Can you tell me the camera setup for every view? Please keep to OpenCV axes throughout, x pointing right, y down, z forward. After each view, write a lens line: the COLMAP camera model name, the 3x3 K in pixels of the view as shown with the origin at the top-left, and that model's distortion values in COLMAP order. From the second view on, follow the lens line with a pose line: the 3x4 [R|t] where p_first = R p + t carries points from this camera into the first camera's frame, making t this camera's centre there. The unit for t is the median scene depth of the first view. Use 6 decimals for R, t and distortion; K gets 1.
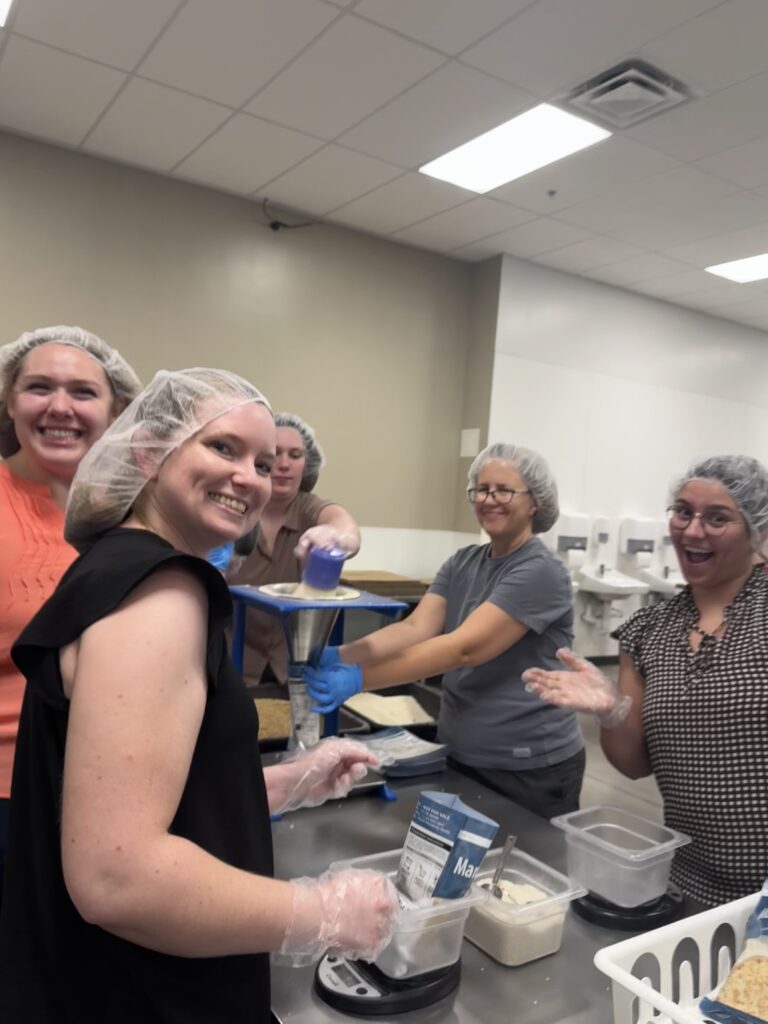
lens RADIAL K [[815.3, 0, 384.0], [0, 815.3, 512.0], [0, 0, 1]] dist [0.008321, -0.004960]
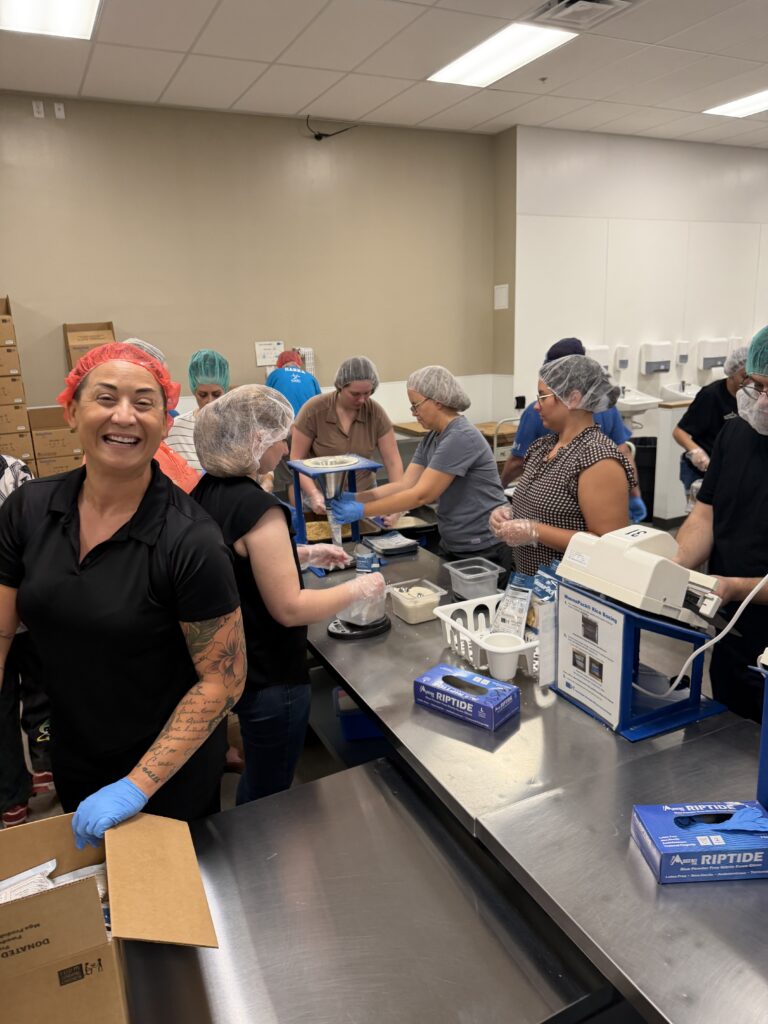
lens RADIAL K [[780.0, 0, 384.0], [0, 780.0, 512.0], [0, 0, 1]] dist [-0.006919, -0.006617]
pose [[0.985700, -0.078574, -0.149068, 0.098058], [0.109977, 0.970222, 0.215812, -0.054395], [0.127672, -0.229120, 0.964989, -0.245924]]
